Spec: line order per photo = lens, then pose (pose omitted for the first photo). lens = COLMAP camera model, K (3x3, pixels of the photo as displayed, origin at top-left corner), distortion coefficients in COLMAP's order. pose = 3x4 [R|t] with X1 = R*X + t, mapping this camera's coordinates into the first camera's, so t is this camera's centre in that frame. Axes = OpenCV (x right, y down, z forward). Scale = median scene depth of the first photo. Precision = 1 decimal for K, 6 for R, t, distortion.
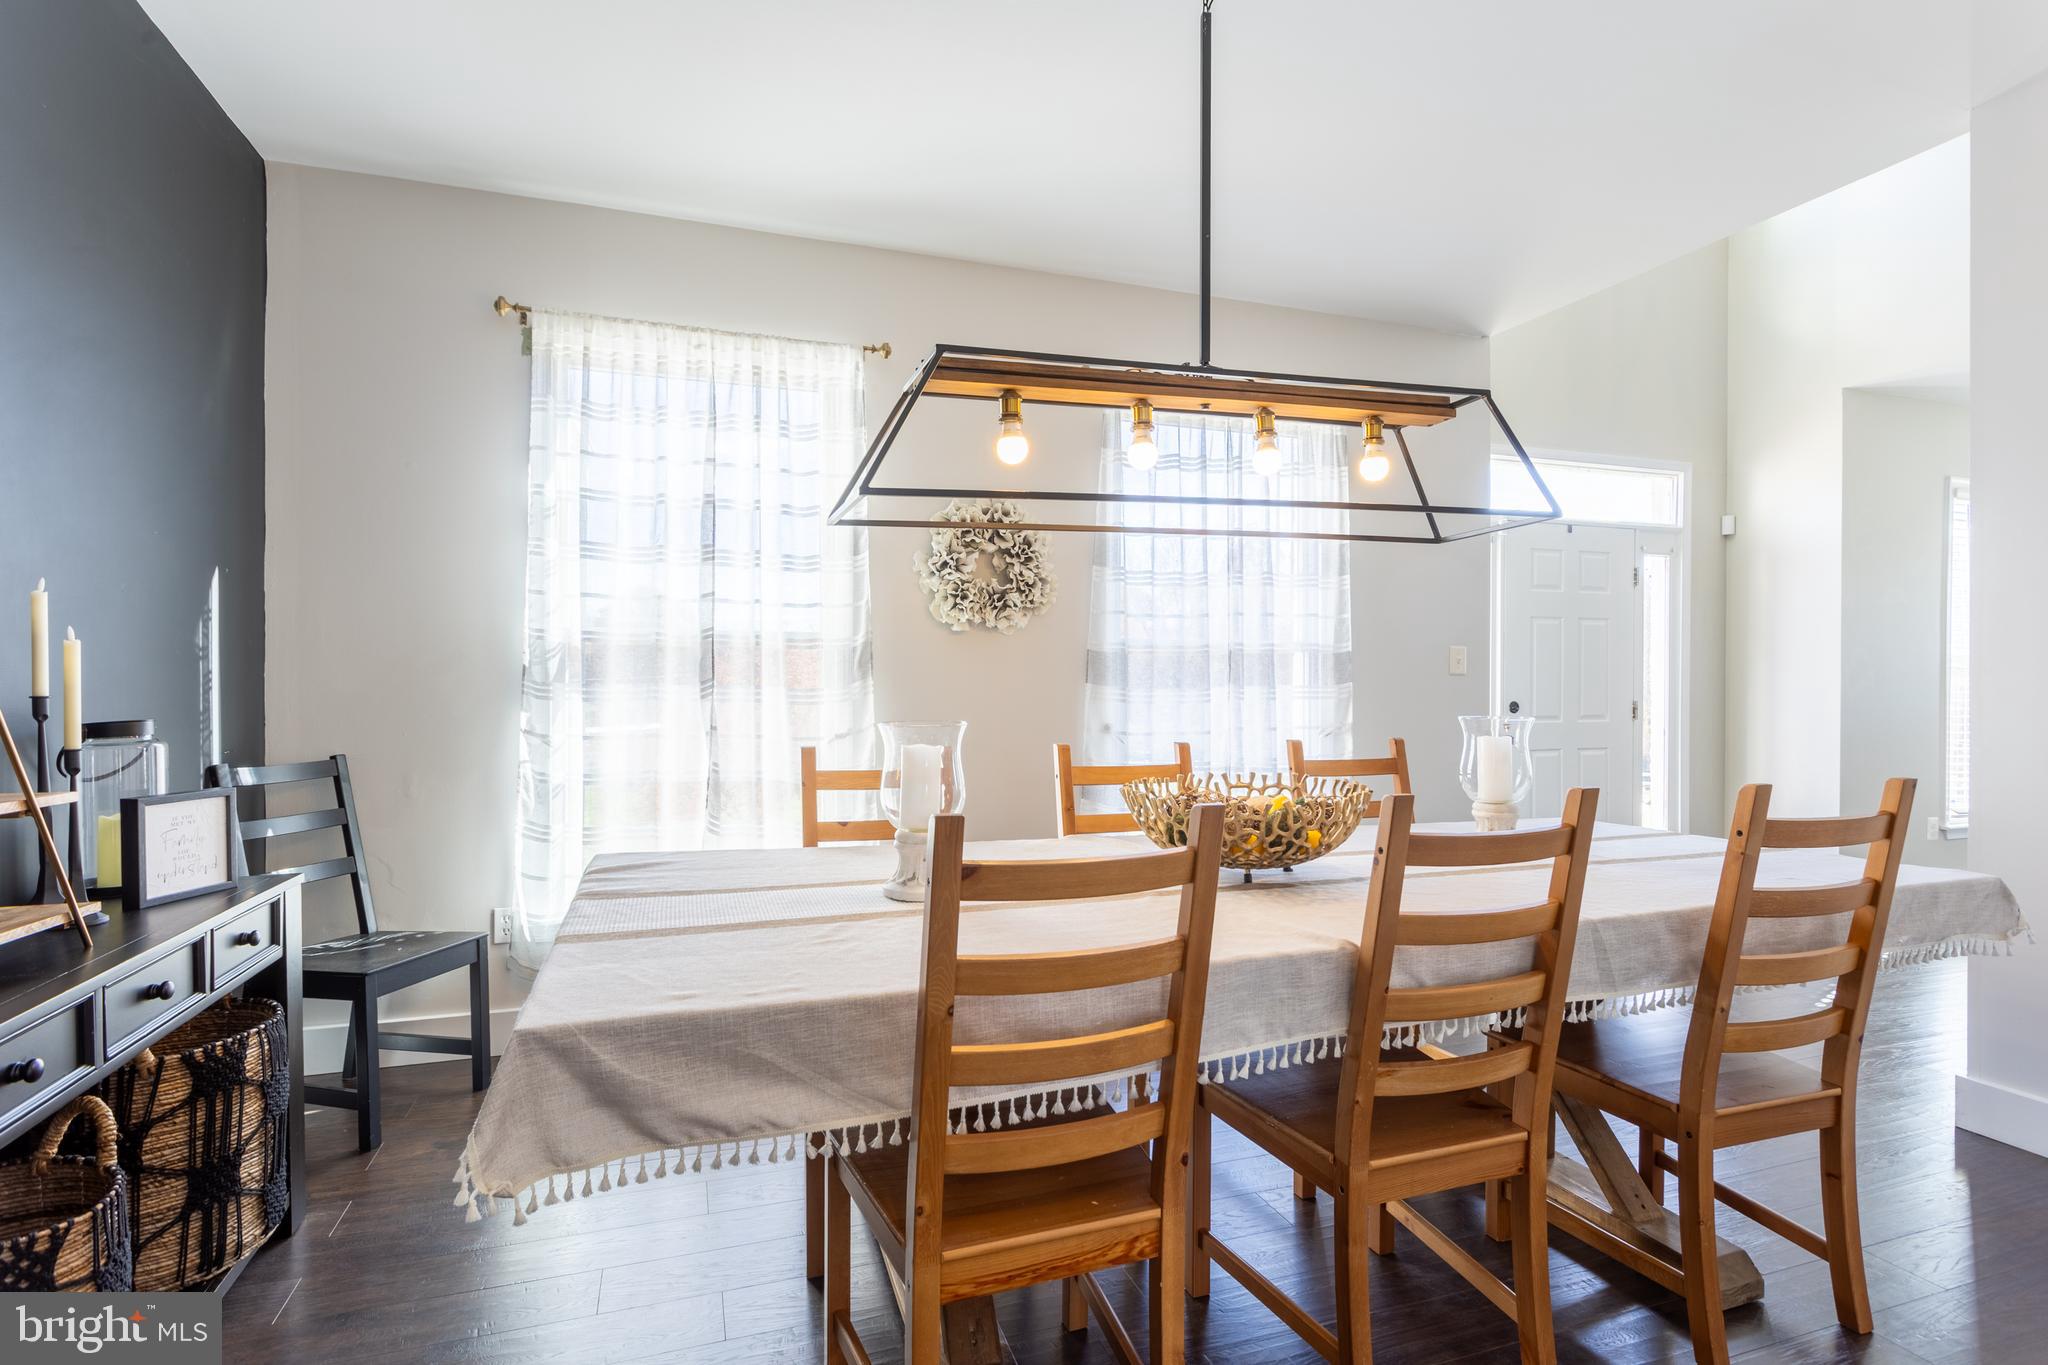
lens RADIAL K [[1009.1, 0, 1038.1], [0, 1009.1, 696.3], [0, 0, 1]] dist [-0.011771, 0.004199]
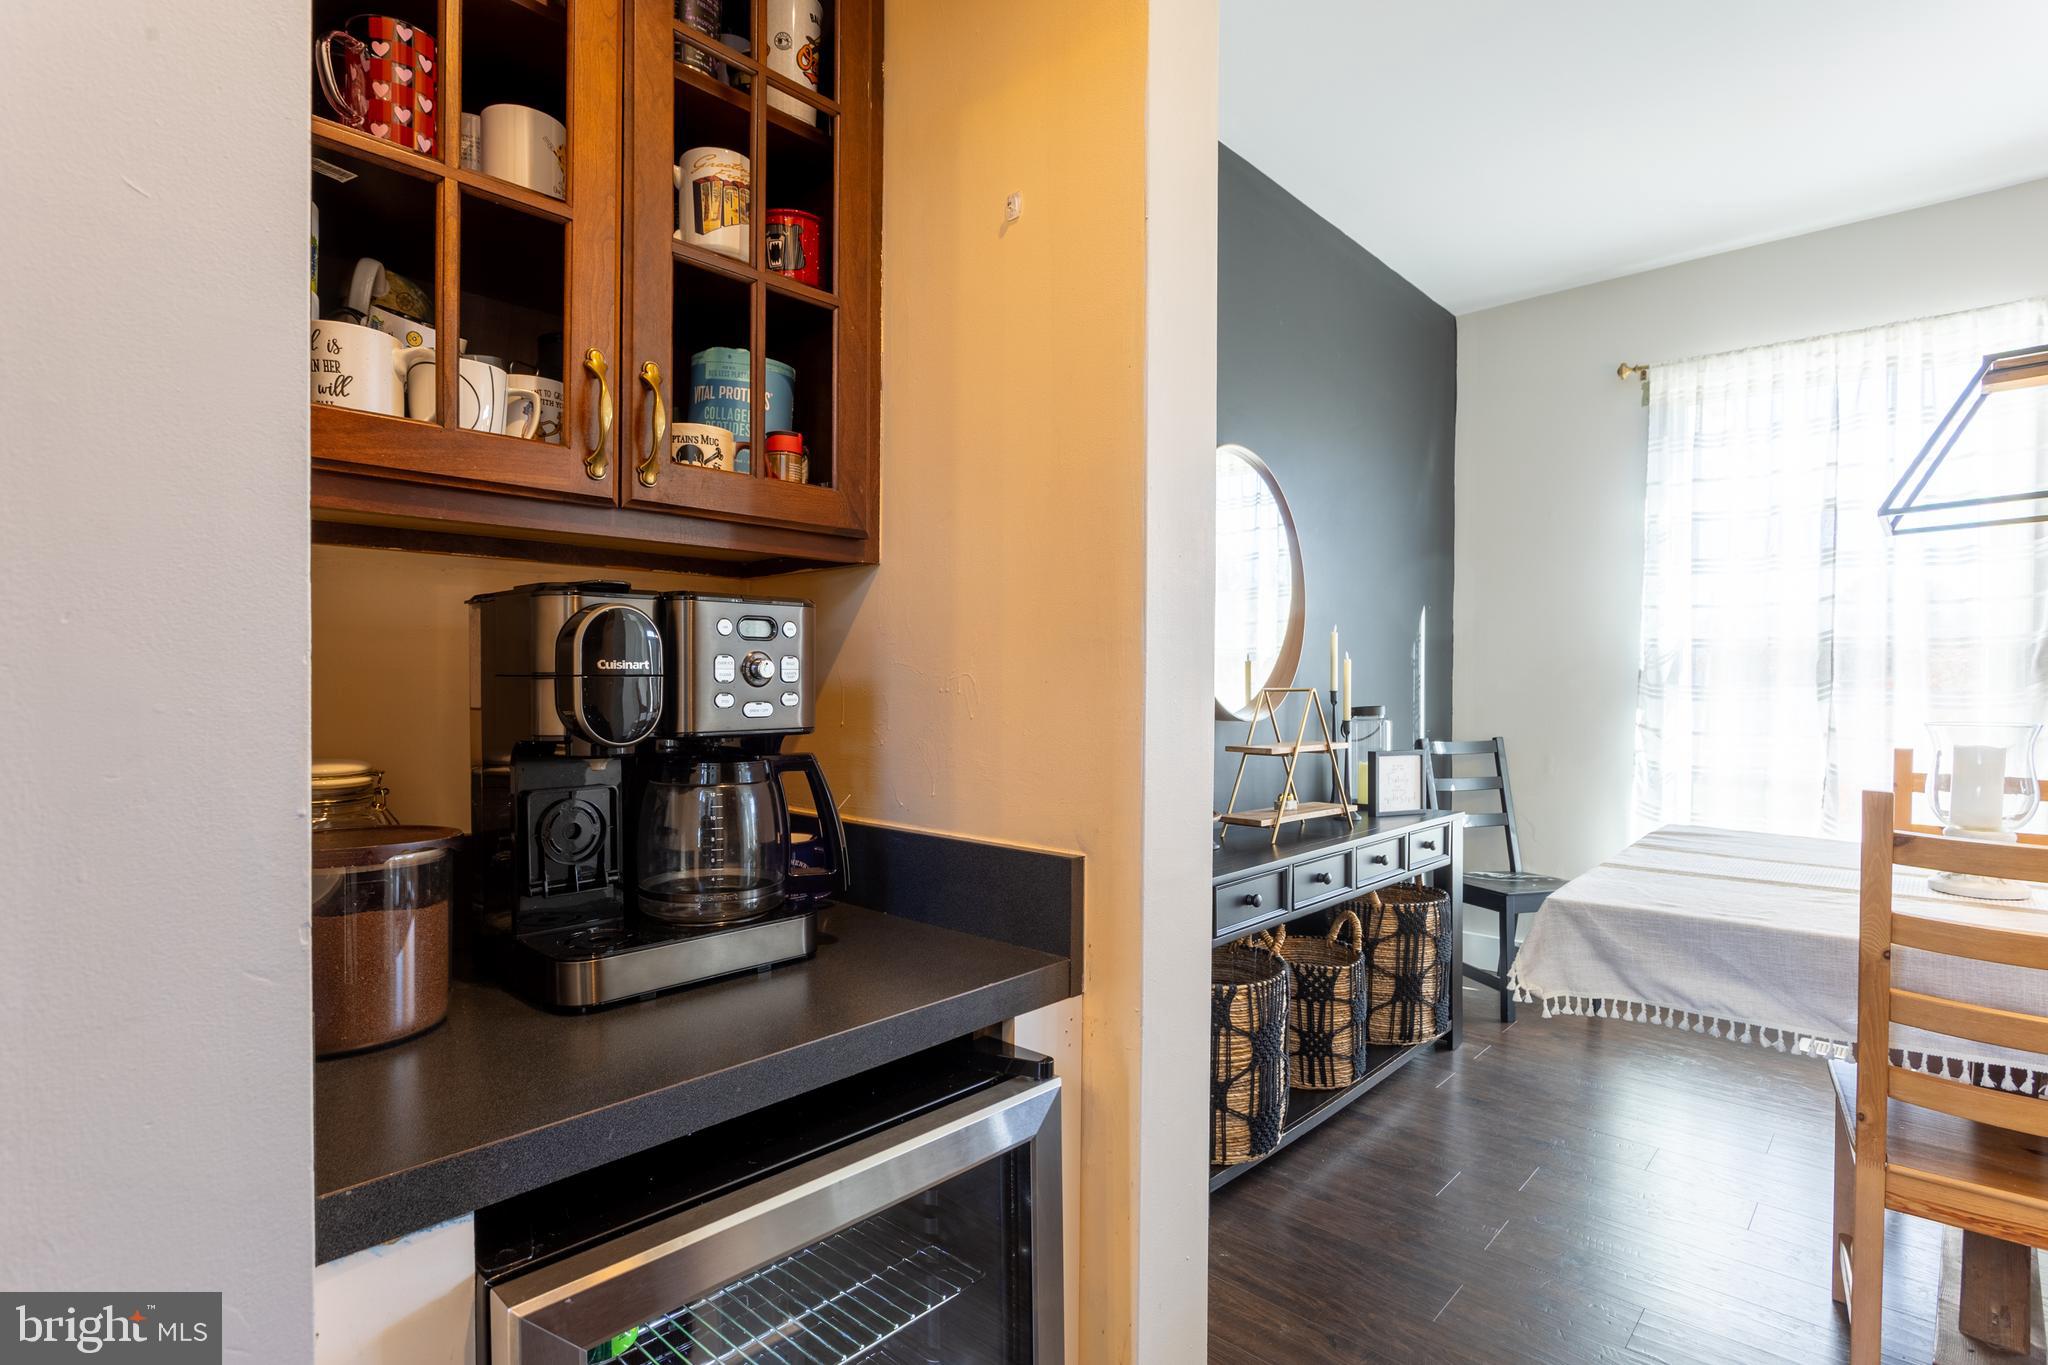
lens RADIAL K [[1009.1, 0, 1021.8], [0, 1009.1, 679.2], [0, 0, 1]] dist [-0.011771, 0.004199]
pose [[0.465306, -0.002033, -0.885148, 0.299857], [-0.014784, 0.999840, -0.010068, 0.004976], [0.885027, 0.017771, 0.465201, -0.293483]]
